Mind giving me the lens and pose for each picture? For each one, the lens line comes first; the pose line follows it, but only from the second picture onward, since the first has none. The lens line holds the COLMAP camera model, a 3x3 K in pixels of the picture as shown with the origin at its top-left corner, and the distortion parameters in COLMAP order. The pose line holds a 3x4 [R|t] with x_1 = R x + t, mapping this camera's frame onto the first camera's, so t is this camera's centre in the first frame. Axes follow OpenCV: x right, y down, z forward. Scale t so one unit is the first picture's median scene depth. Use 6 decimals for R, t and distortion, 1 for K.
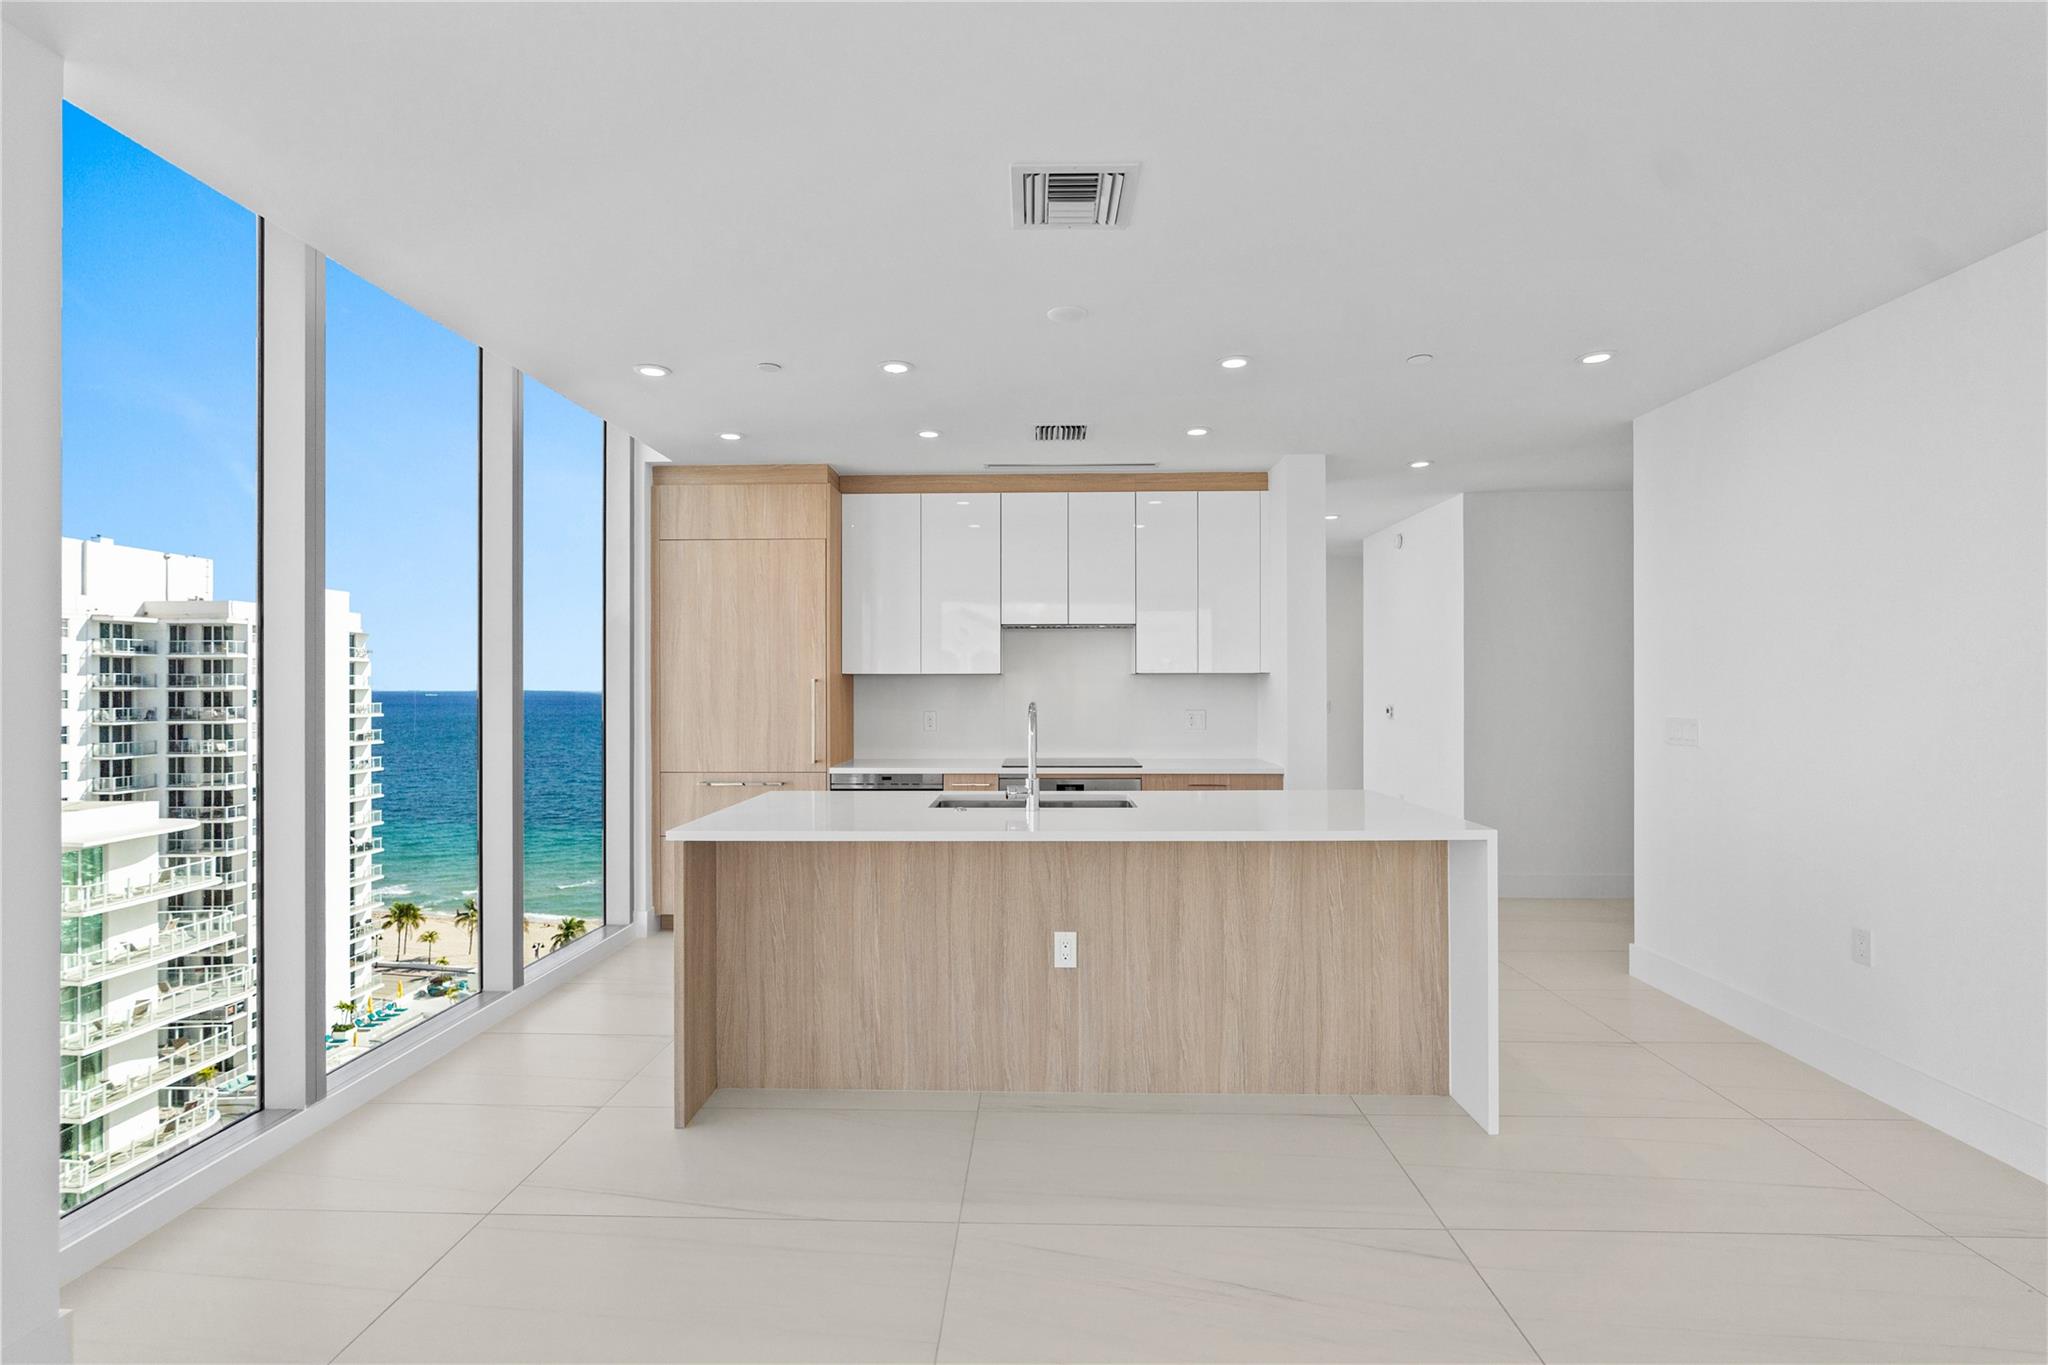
lens RADIAL K [[930.8, 0, 1014.9], [0, 930.8, 679.1], [0, 0, 1]] dist [-0.004152, -0.000390]
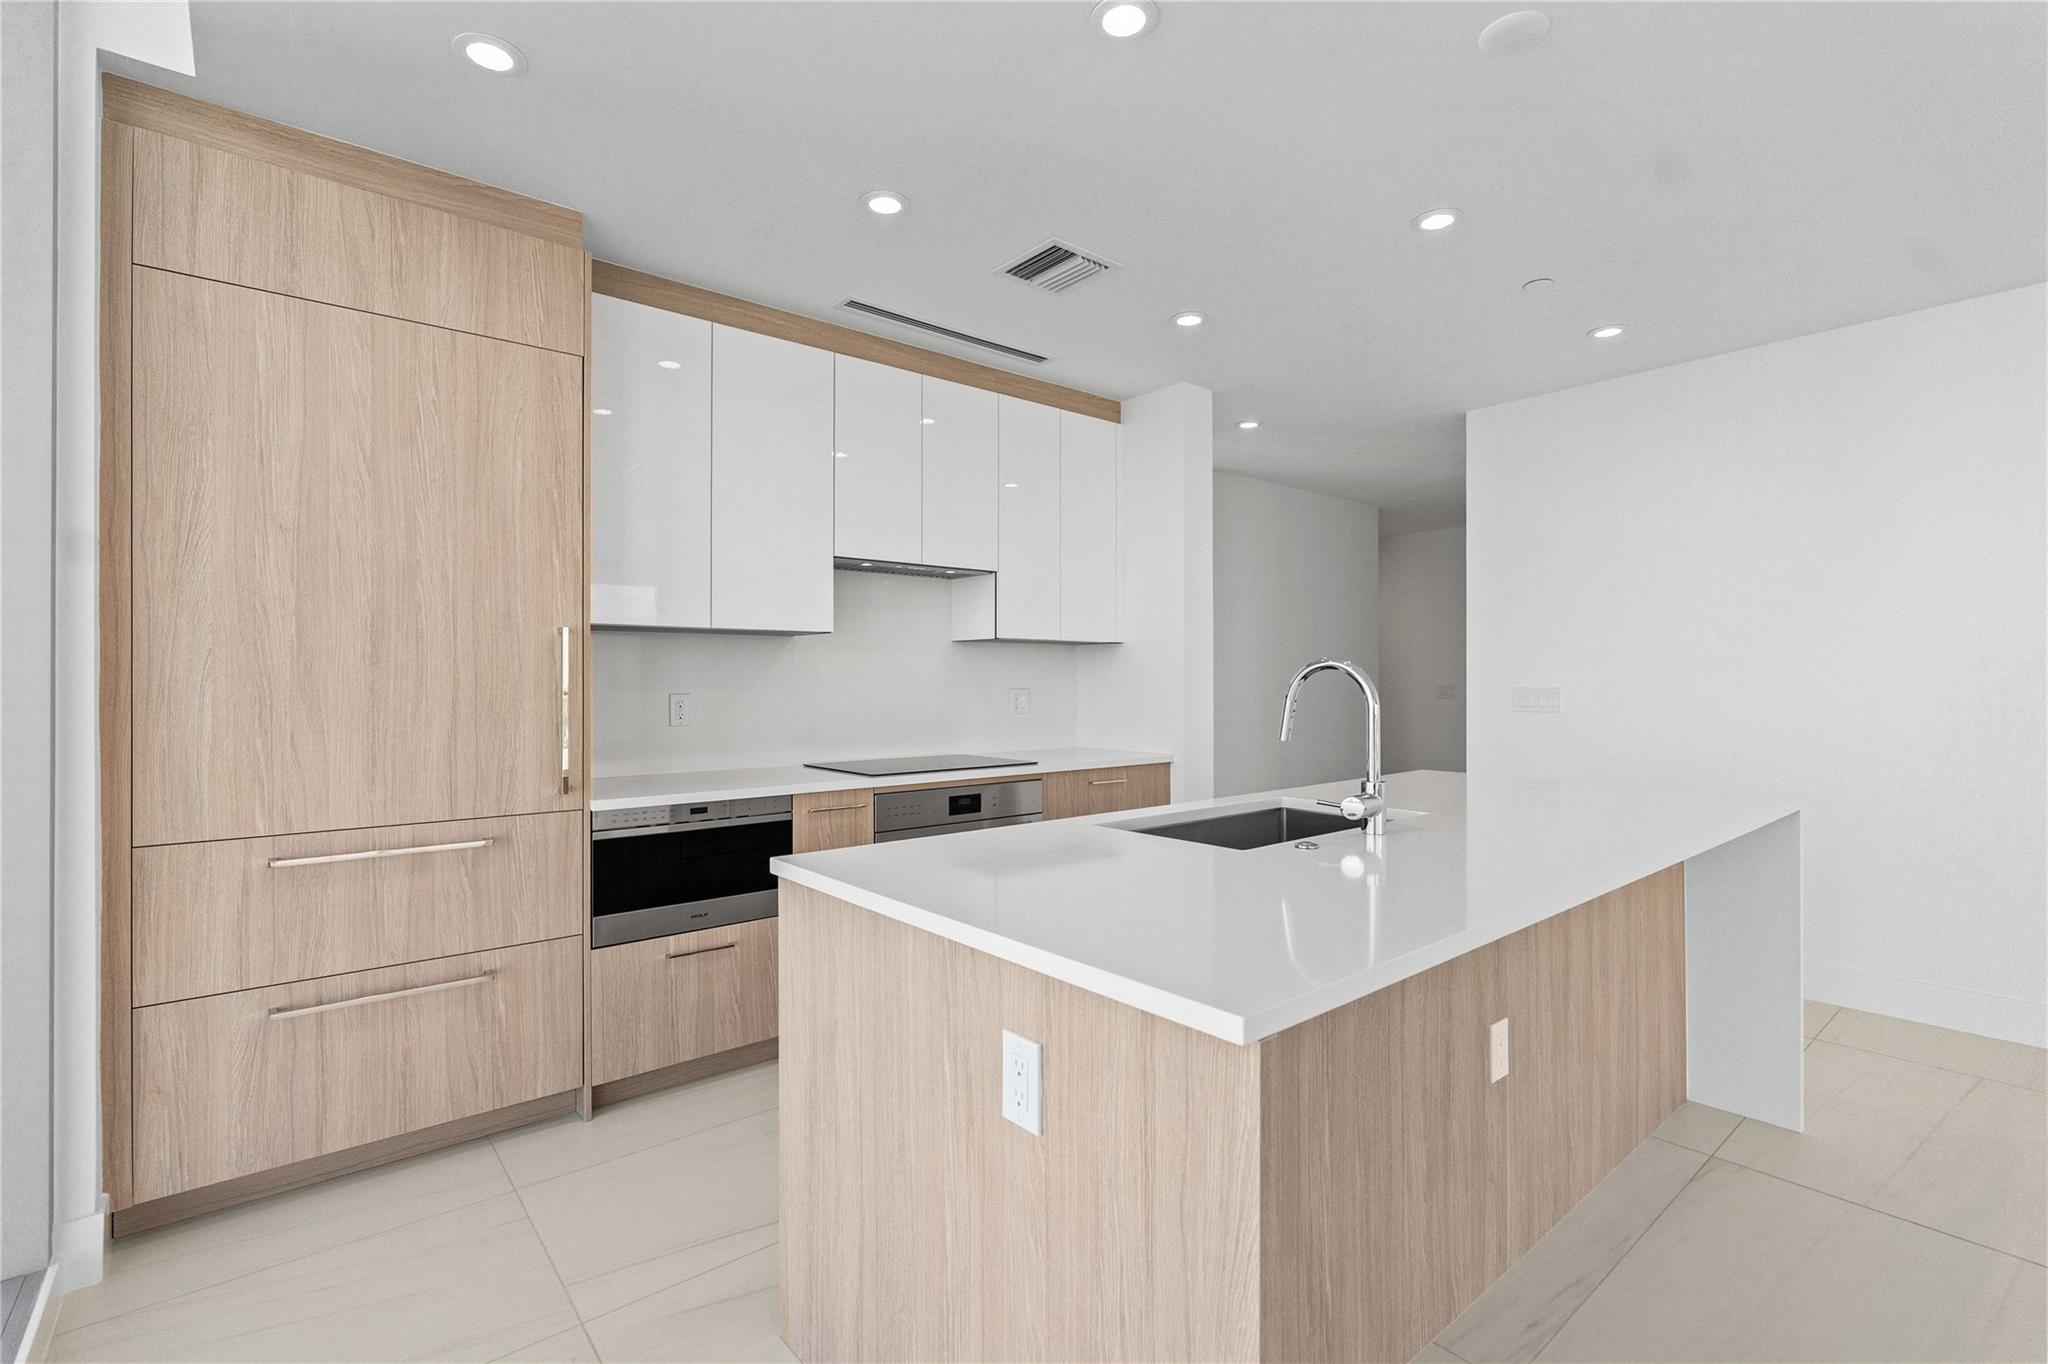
lens RADIAL K [[925.5, 0, 1024.0], [0, 925.5, 682.0], [0, 0, 1]] dist [-0.003901, 0.000177]
pose [[0.747799, 0.000498, 0.663925, -0.588039], [-0.003287, 0.999990, 0.002953, 0.043427], [-0.663917, -0.004390, 0.747793, 0.742643]]
